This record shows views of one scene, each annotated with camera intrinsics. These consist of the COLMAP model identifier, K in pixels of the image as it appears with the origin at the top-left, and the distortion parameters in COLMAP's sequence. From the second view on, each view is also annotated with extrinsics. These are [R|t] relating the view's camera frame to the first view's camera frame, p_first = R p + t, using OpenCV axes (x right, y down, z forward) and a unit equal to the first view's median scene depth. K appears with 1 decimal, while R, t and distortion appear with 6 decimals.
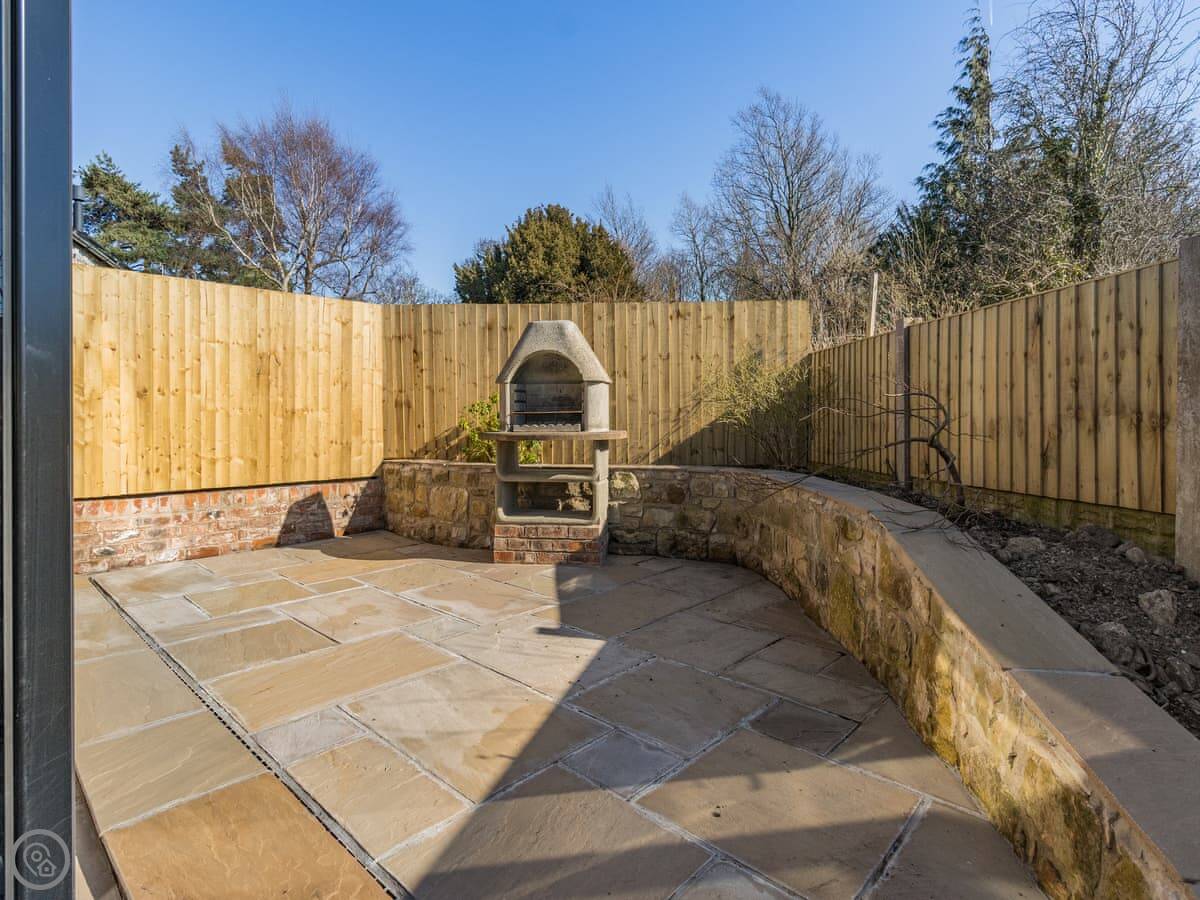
lens RADIAL K [[637.6, 0, 601.1], [0, 637.6, 419.8], [0, 0, 1]] dist [0.005711, -0.003350]
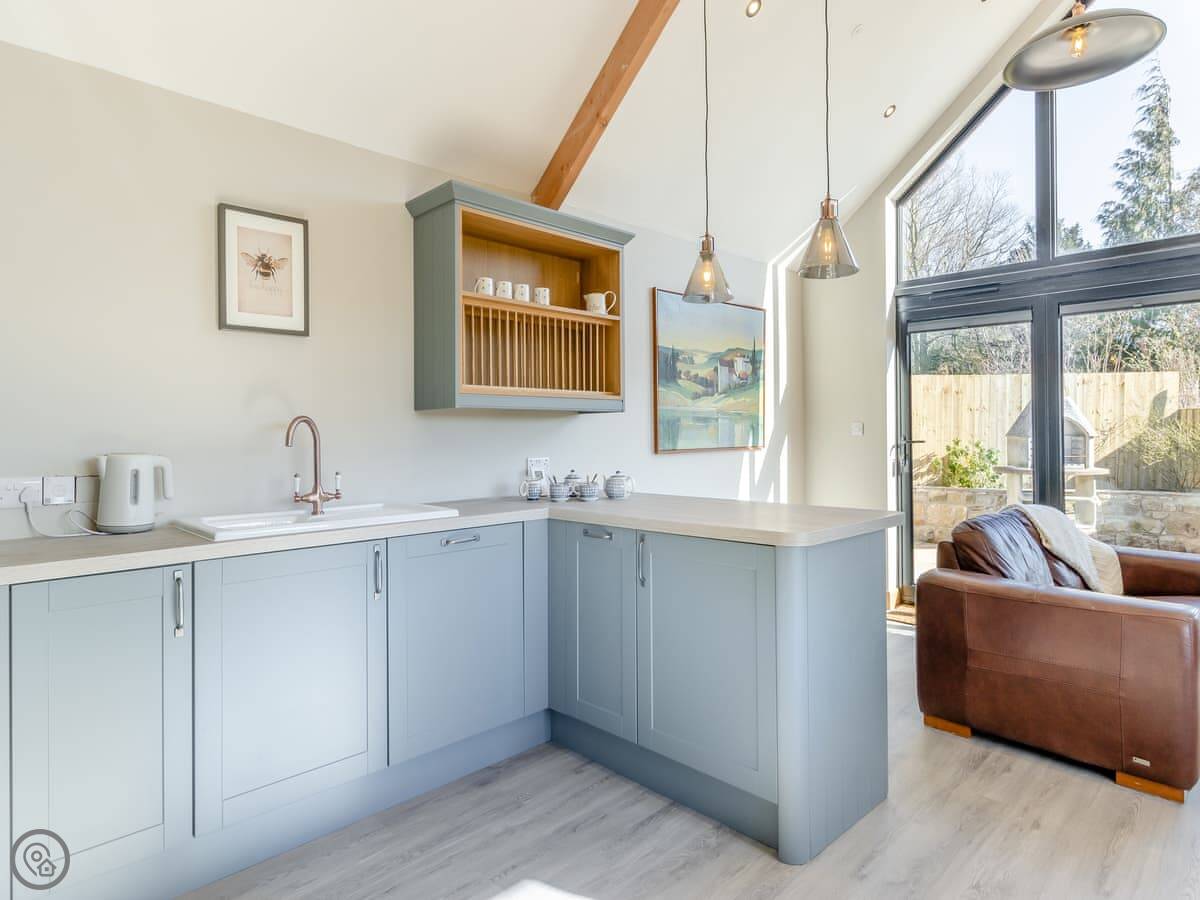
lens RADIAL K [[689.3, 0, 603.5], [0, 689.3, 430.6], [0, 0, 1]] dist [0.000046, -0.000214]
pose [[0.999394, -0.004056, -0.034585, -0.886527], [0.004050, 0.999992, -0.000233, -0.061451], [0.034586, 0.000092, 0.999402, -0.557936]]
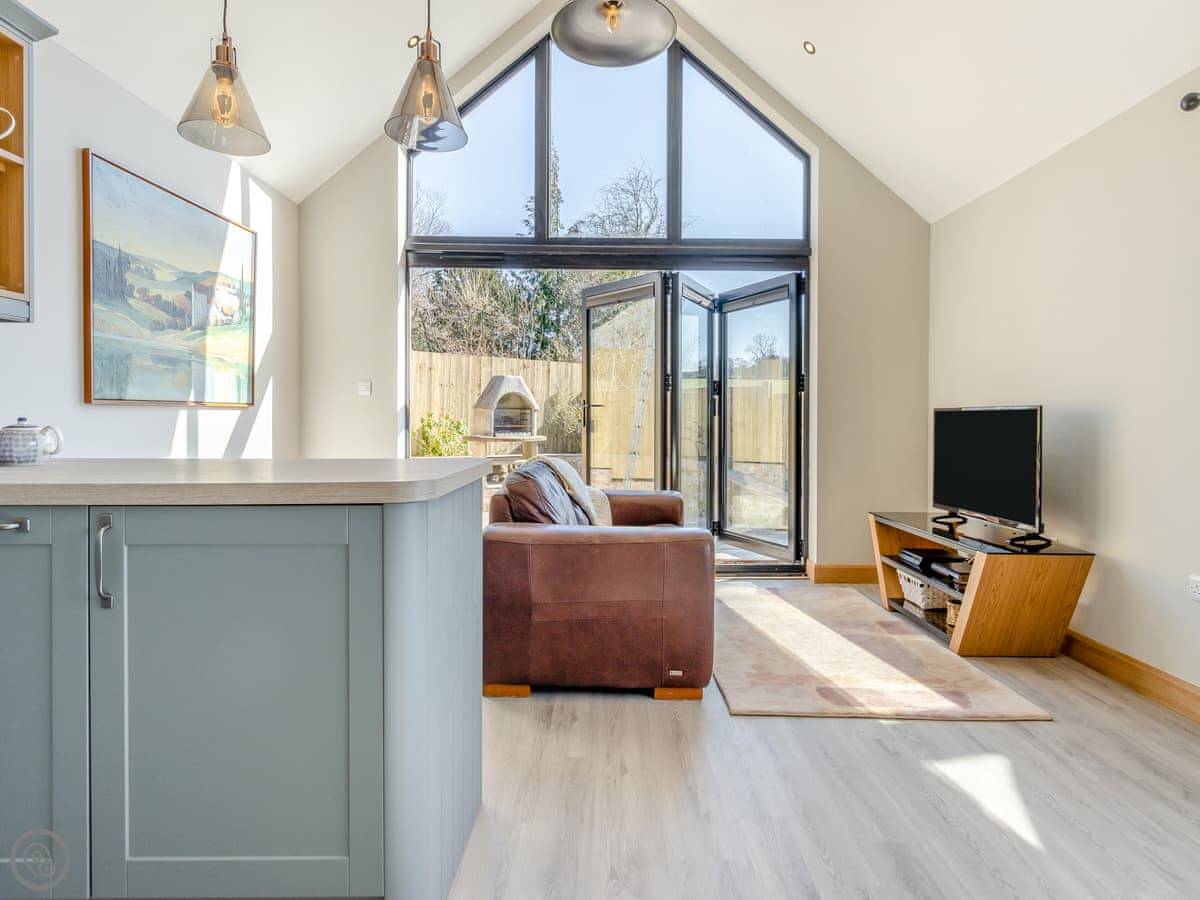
lens RADIAL K [[637.6, 0, 616.2], [0, 637.6, 424.3], [0, 0, 1]] dist [0.005711, -0.003350]
pose [[0.713230, -0.000740, 0.700930, -0.906059], [-0.009645, 0.999894, 0.010869, -0.030387], [-0.700864, -0.014513, 0.713148, -0.401125]]
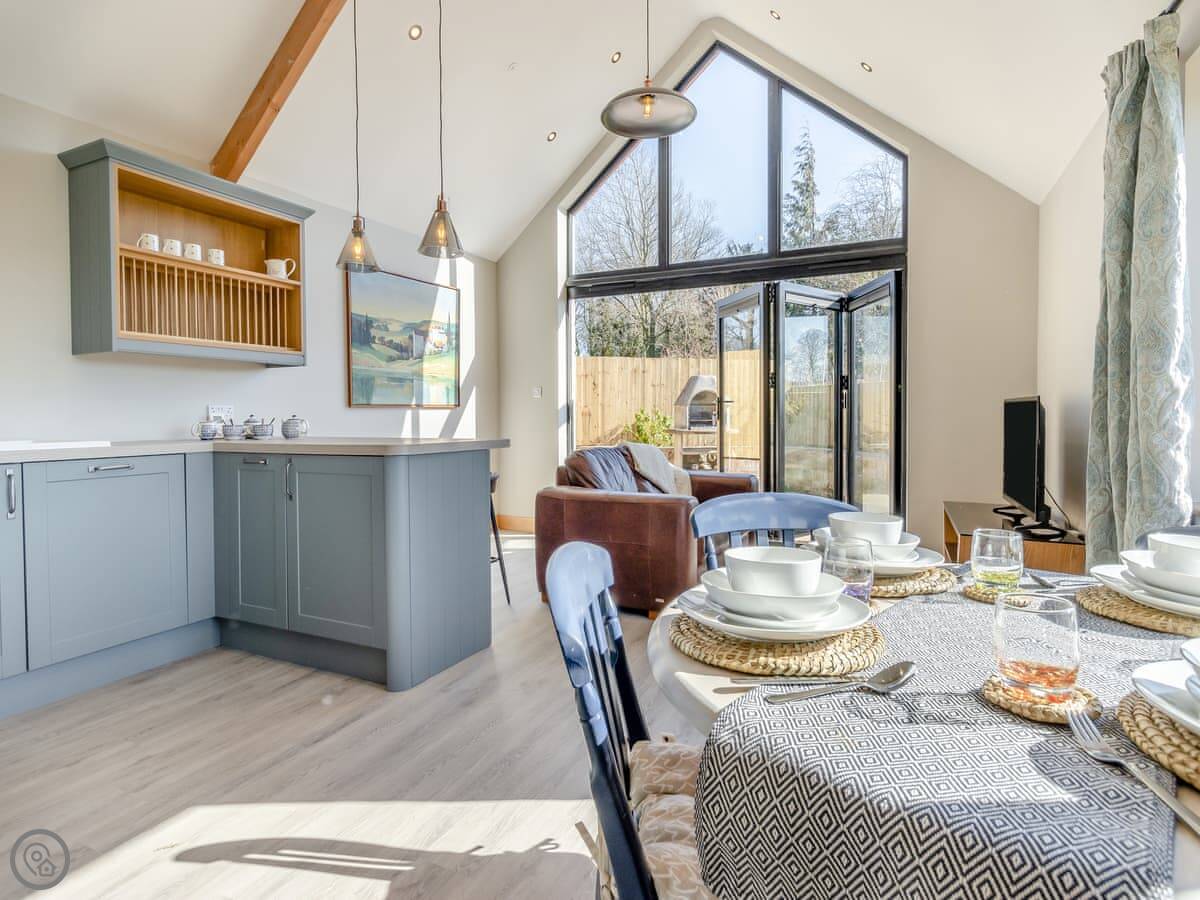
lens RADIAL K [[637.6, 0, 611.1], [0, 637.6, 428.6], [0, 0, 1]] dist [0.005711, -0.003350]
pose [[0.950005, -0.008509, 0.312119, -0.795634], [0.000715, 0.999685, 0.025076, -0.029687], [-0.312234, -0.023599, 0.949712, -0.664290]]
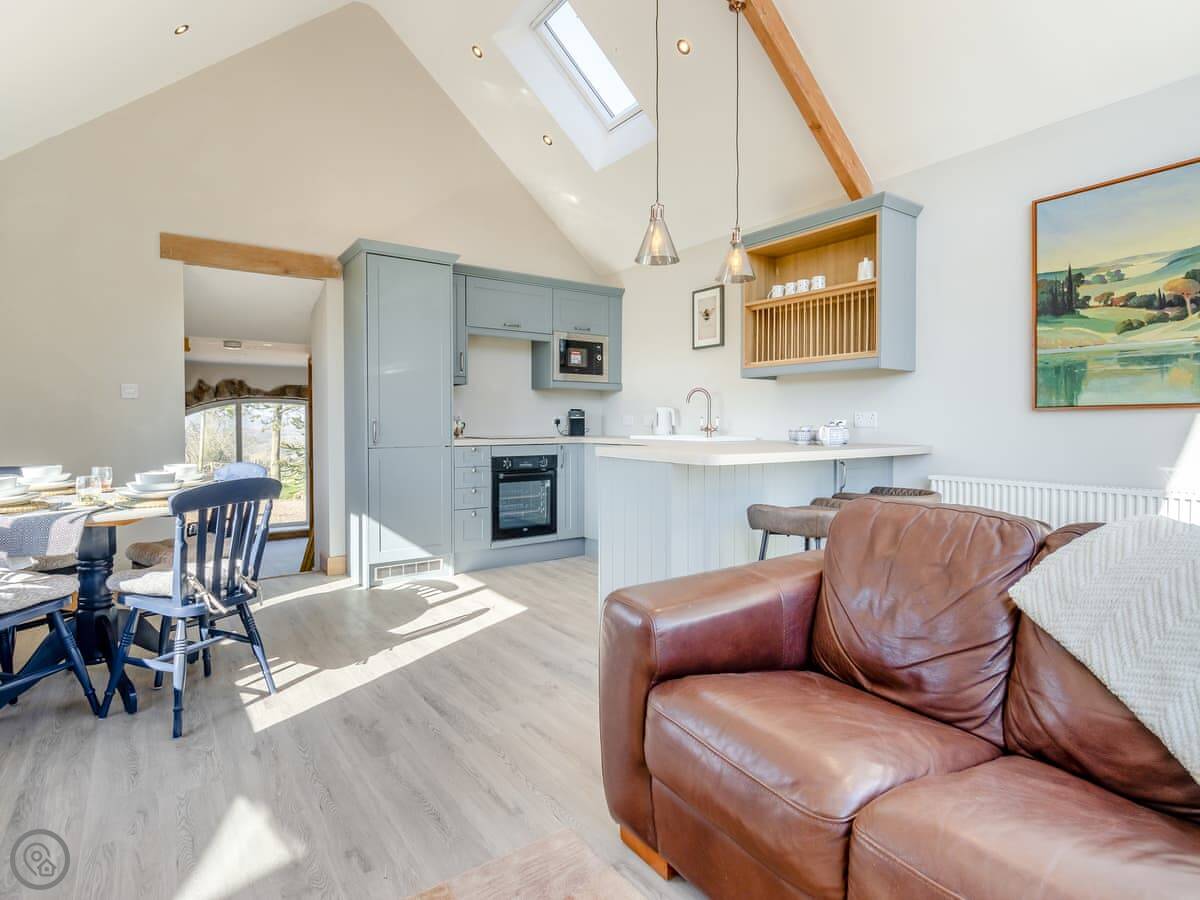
lens RADIAL K [[637.6, 0, 611.7], [0, 637.6, 432.6], [0, 0, 1]] dist [0.005711, -0.003350]
pose [[-0.185439, 0.020609, -0.982440, -0.250530], [0.005138, 0.999787, 0.020003, -0.030626], [0.982642, -0.001338, -0.185505, -0.072014]]
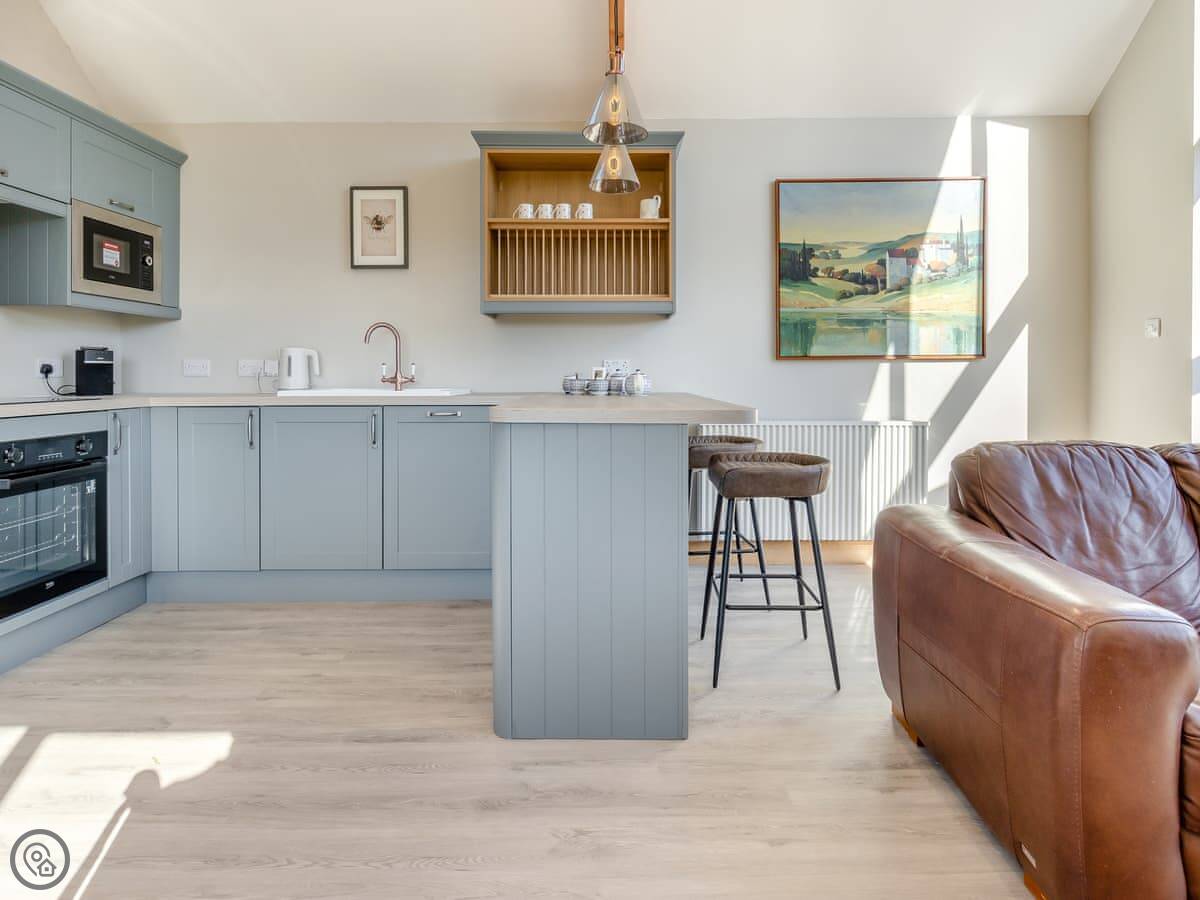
lens RADIAL K [[637.6, 0, 610.1], [0, 637.6, 384.4], [0, 0, 1]] dist [0.005711, -0.003350]
pose [[0.692297, 0.016083, -0.721434, -0.510816], [0.001926, 0.999707, 0.024134, -0.027776], [0.721610, -0.018097, 0.692063, -0.379721]]
